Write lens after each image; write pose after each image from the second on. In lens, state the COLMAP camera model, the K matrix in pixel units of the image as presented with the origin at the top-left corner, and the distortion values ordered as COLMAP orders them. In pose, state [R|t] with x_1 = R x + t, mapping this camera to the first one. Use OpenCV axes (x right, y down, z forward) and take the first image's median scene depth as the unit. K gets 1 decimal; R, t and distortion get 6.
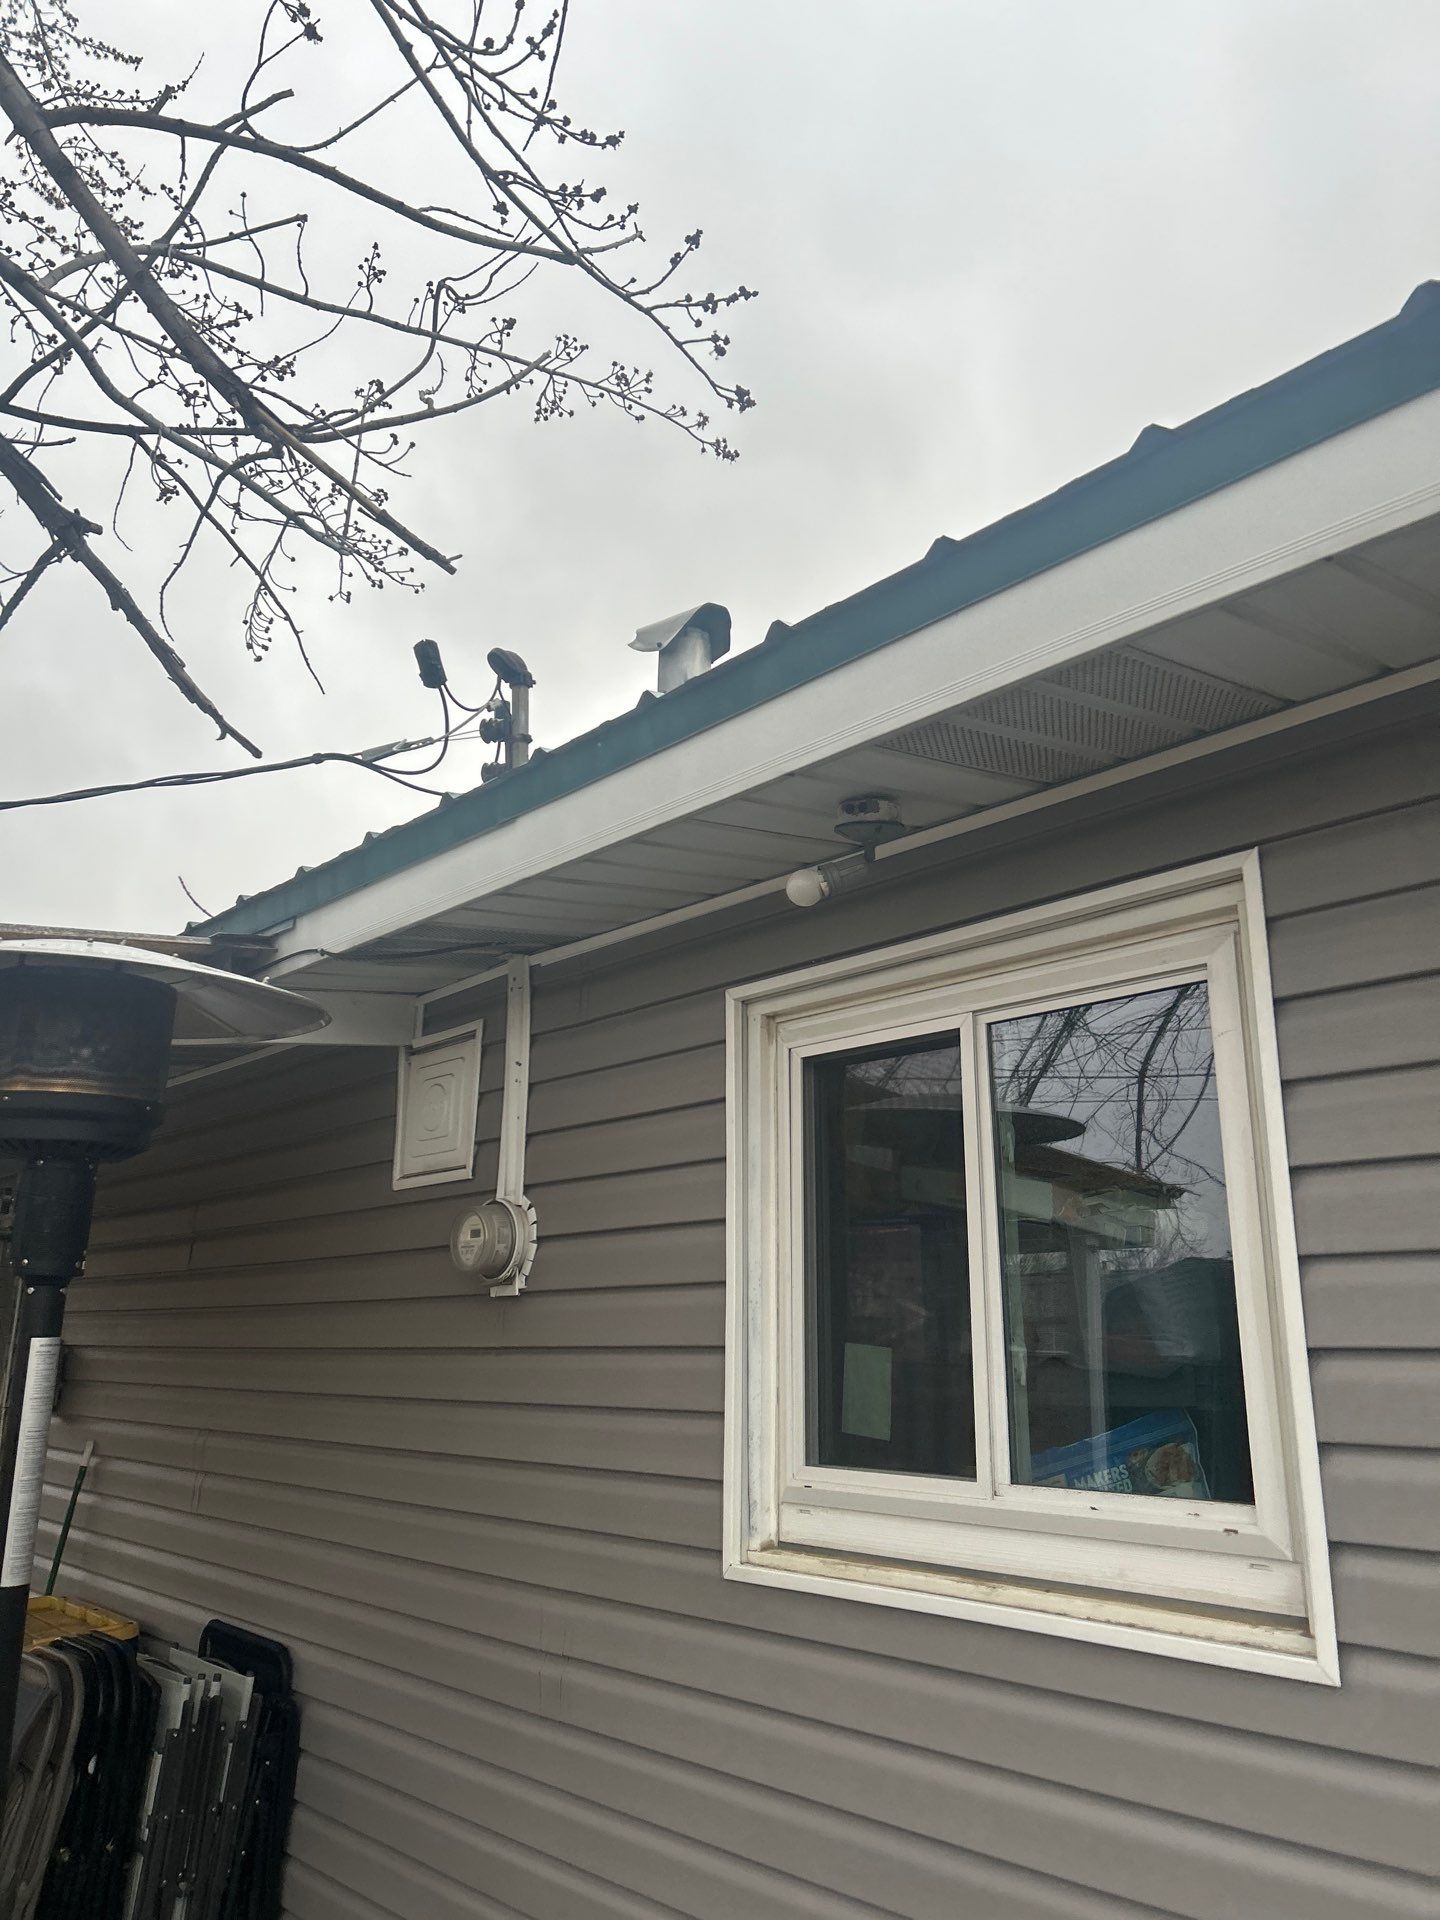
lens RADIAL K [[1449.5, 0, 722.9], [0, 1449.5, 939.3], [0, 0, 1]] dist [0.031602, -0.045935]
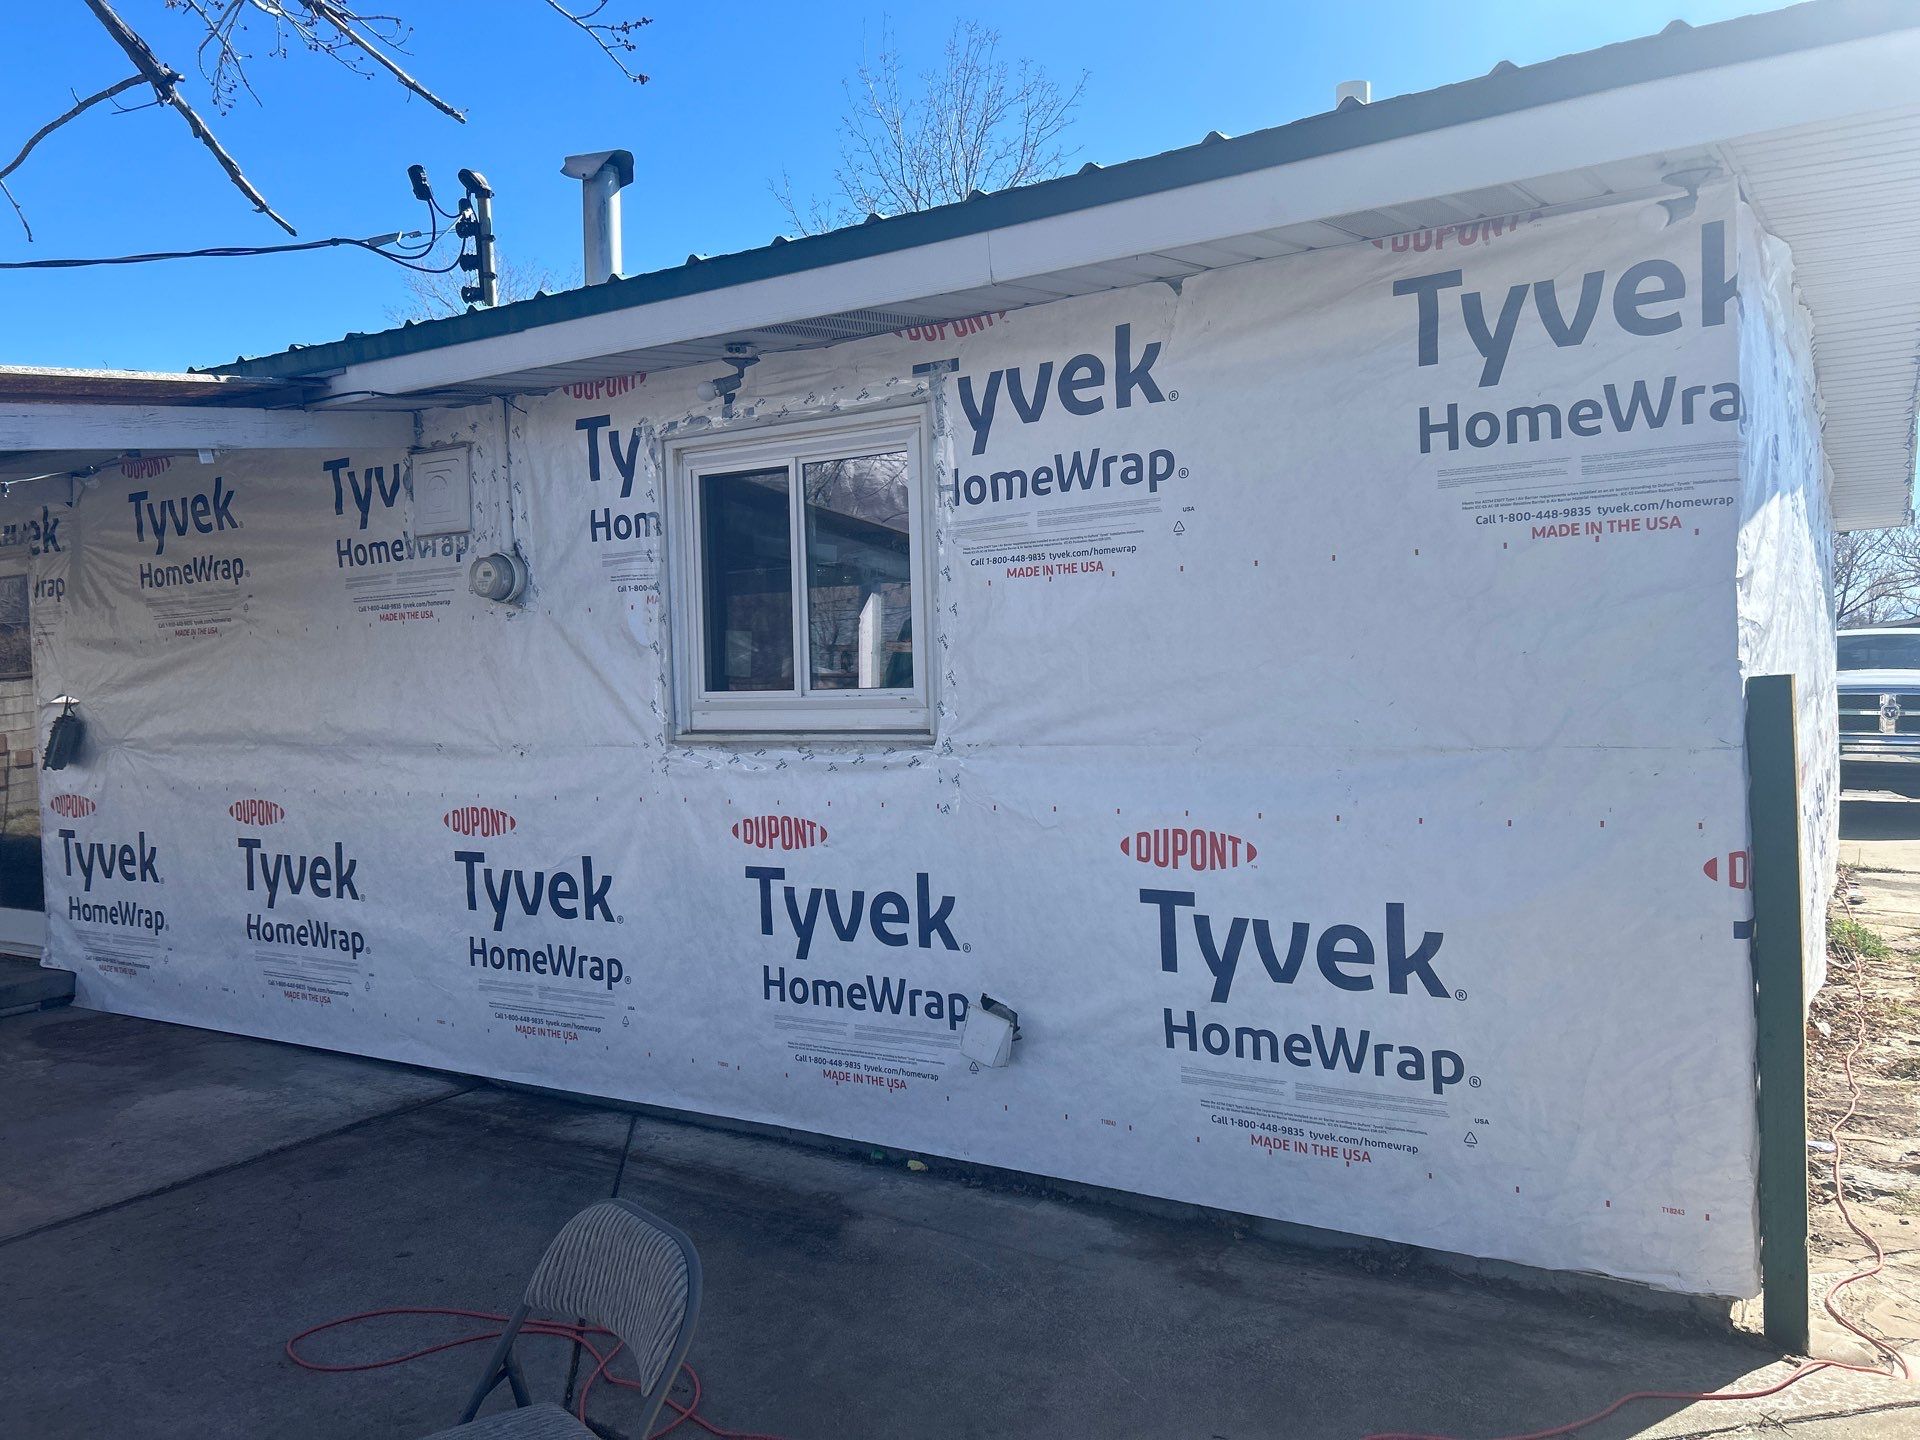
lens RADIAL K [[1449.5, 0, 968.5], [0, 1449.5, 720.9], [0, 0, 1]] dist [0.031602, -0.045935]
pose [[0.960073, -0.040545, 0.276794, -0.140522], [-0.044935, 0.954244, 0.295635, -0.181323], [-0.276116, -0.296269, 0.914322, -0.852193]]
